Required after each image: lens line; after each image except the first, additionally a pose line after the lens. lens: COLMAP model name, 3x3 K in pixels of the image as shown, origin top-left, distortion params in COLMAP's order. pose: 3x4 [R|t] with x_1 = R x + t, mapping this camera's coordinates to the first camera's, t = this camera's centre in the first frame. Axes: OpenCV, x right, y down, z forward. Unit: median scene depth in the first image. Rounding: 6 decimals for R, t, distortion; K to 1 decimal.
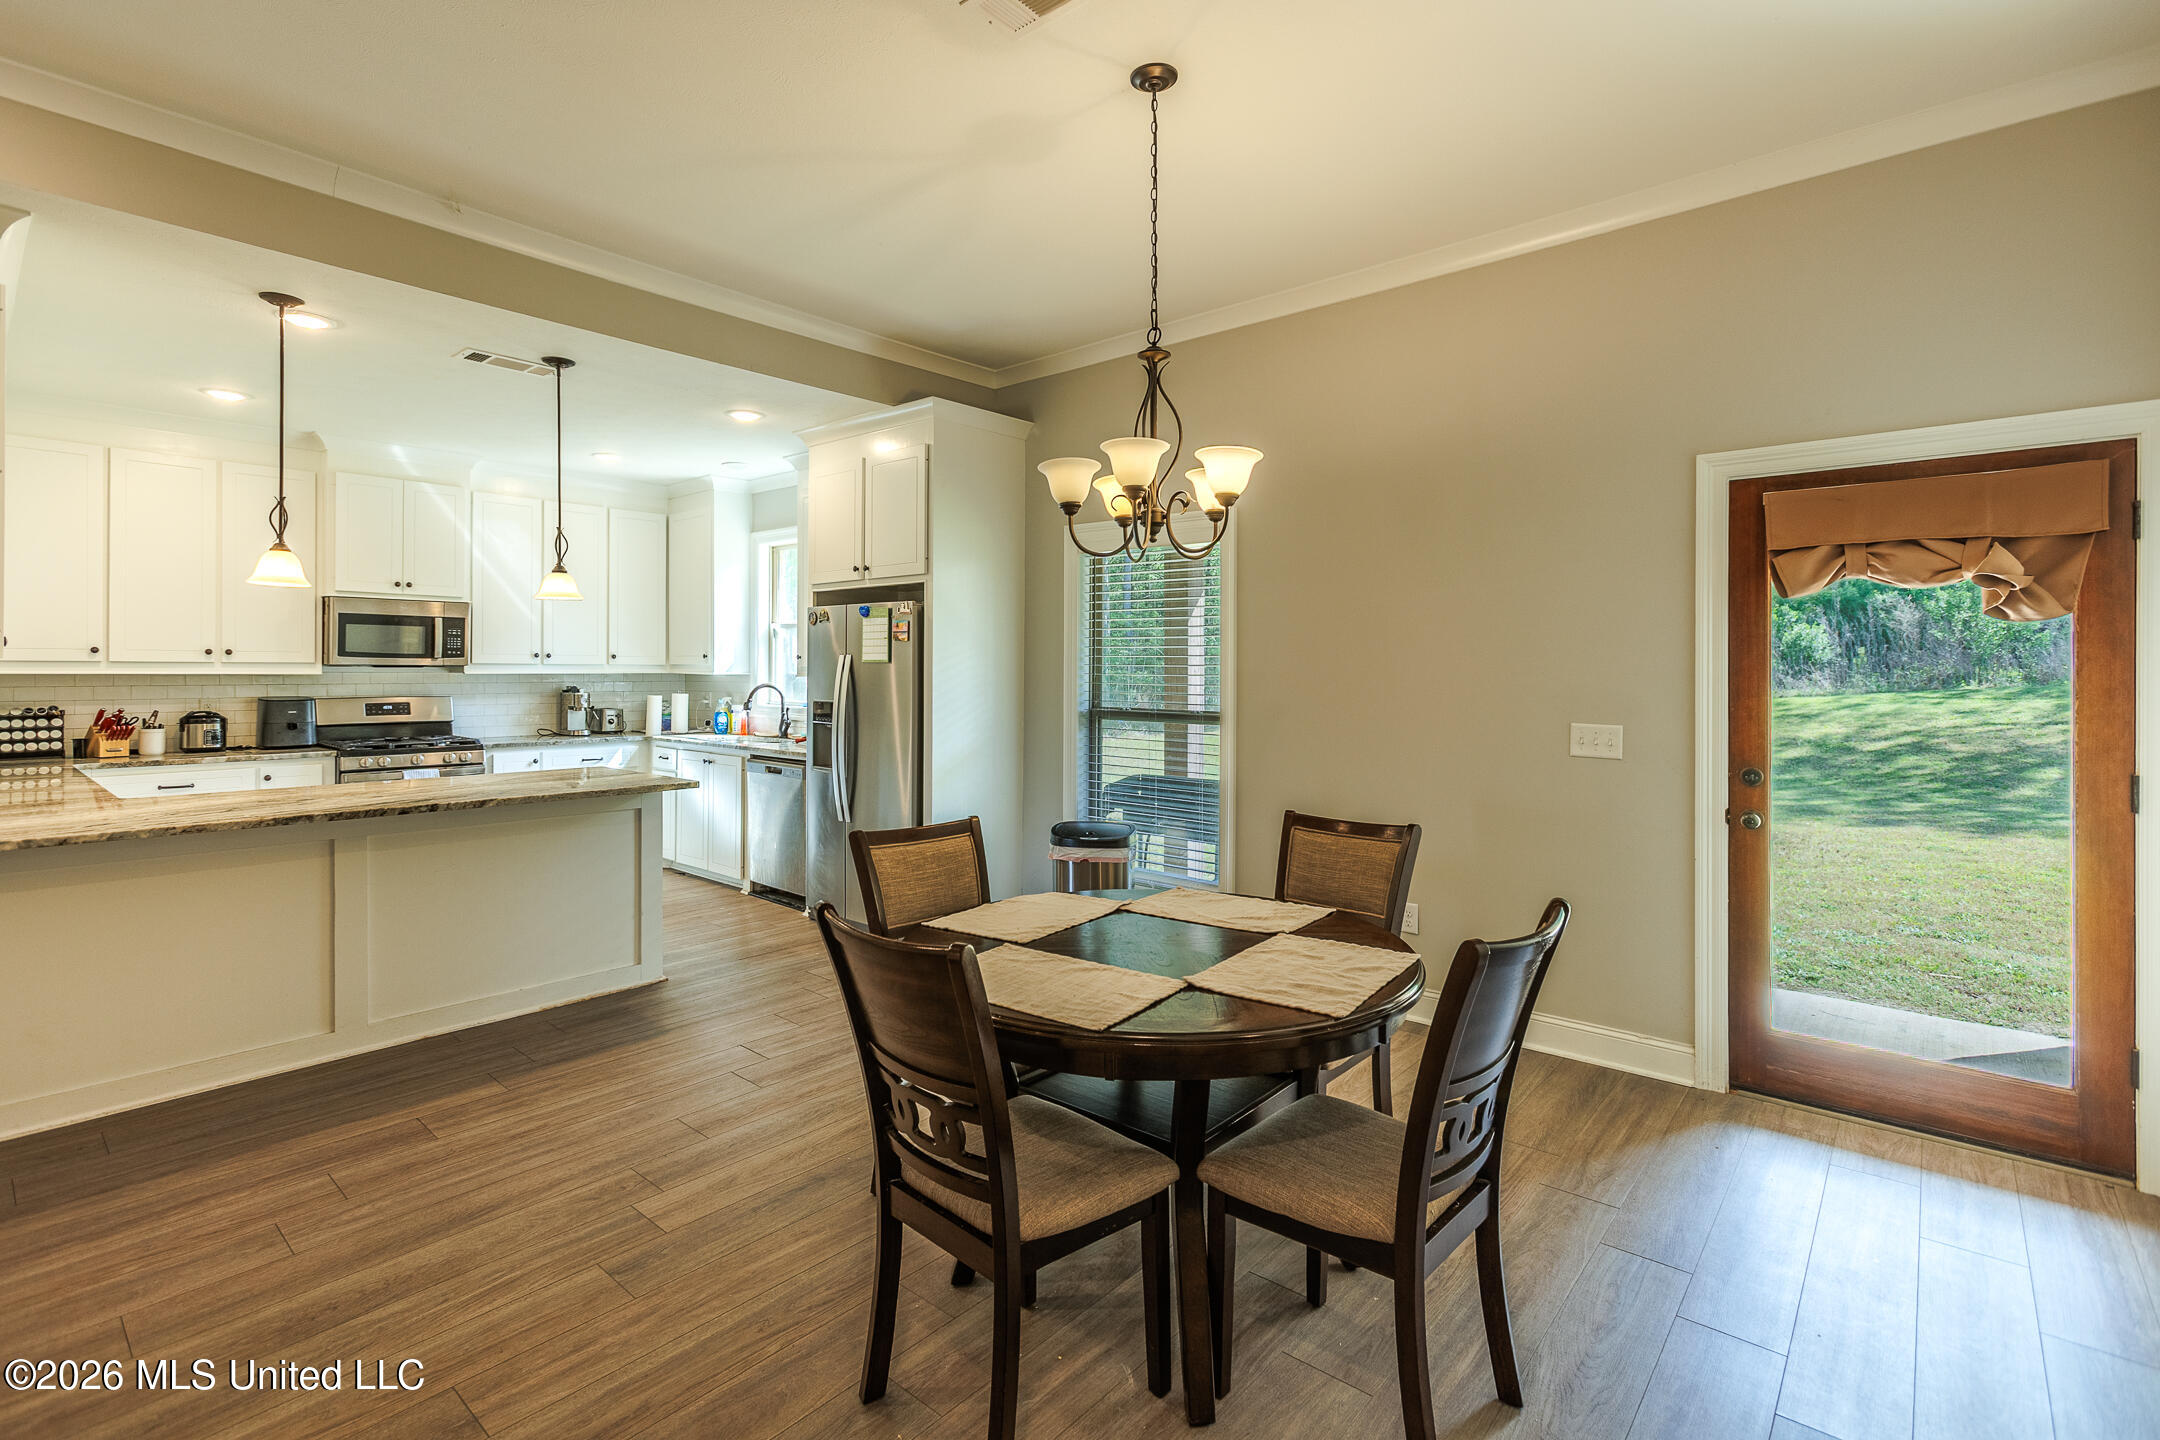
lens RADIAL K [[991.9, 0, 1028.6], [0, 991.9, 668.0], [0, 0, 1]] dist [0.000379, 0.000336]
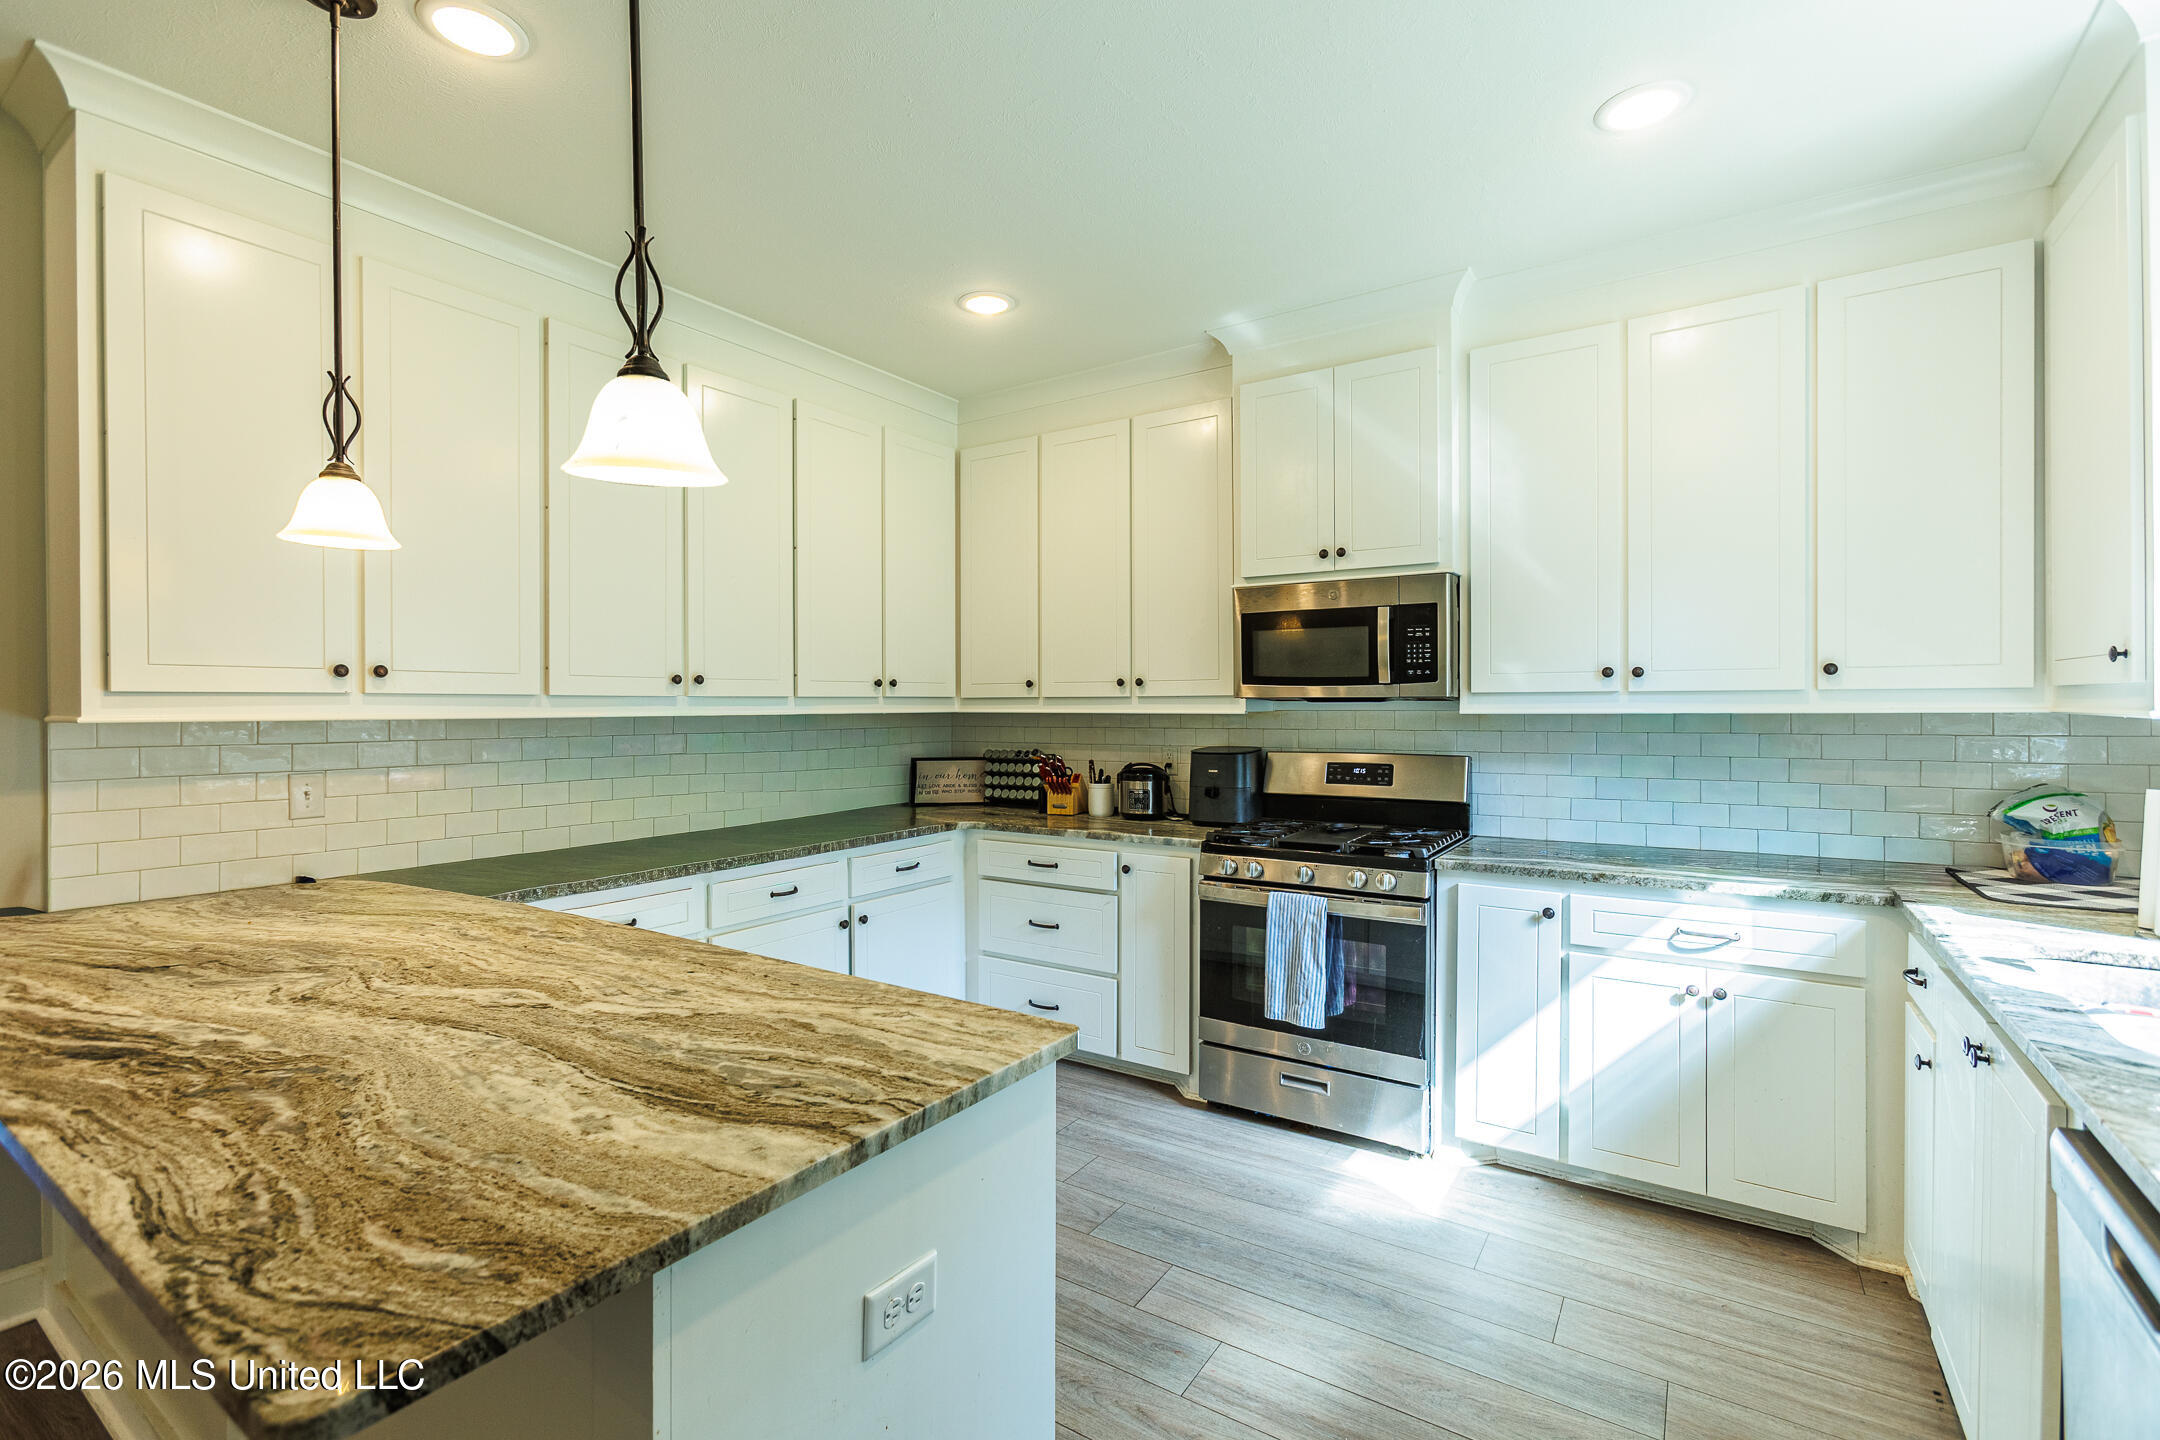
lens RADIAL K [[971.1, 0, 1080.0], [0, 971.1, 720.0], [0, 0, 1]] dist [0.010317, 0.000516]
pose [[0.147562, 0.008128, -0.989019, -0.117362], [0.002886, 0.999958, 0.008649, 0.004648], [0.989049, -0.004131, 0.147532, 0.827408]]
